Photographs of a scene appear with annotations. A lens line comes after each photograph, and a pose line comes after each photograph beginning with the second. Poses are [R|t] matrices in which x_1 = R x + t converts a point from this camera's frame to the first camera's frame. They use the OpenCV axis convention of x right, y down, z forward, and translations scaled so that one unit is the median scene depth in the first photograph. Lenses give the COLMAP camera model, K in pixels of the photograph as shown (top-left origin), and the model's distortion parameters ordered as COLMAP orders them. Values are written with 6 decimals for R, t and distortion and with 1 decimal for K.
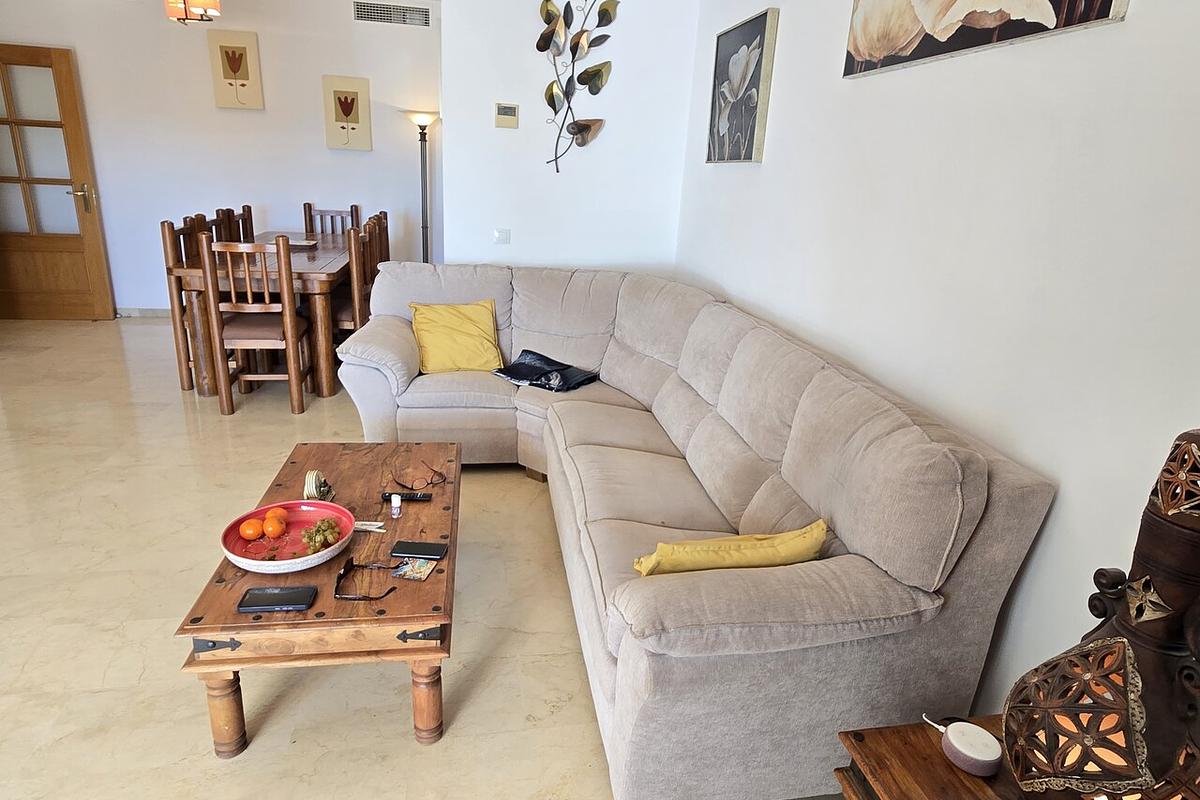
lens RADIAL K [[691.9, 0, 598.5], [0, 691.9, 399.1], [0, 0, 1]] dist [0.000477, -0.002015]
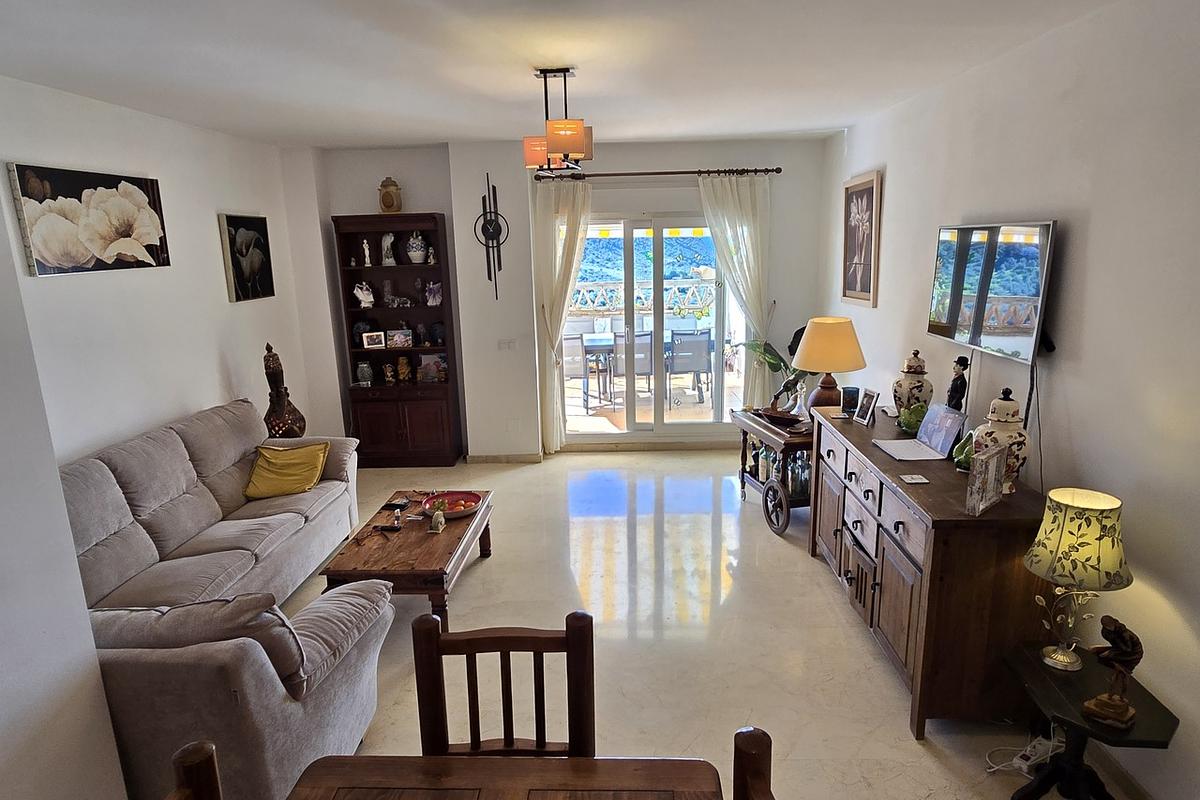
lens RADIAL K [[691.9, 0, 601.3], [0, 691.9, 399.0], [0, 0, 1]] dist [0.000477, -0.002015]
pose [[-0.978783, -0.075802, 0.190363, -1.201530], [0.036848, 0.848788, 0.527448, -1.093489], [-0.201559, 0.523271, -0.827986, 2.370822]]
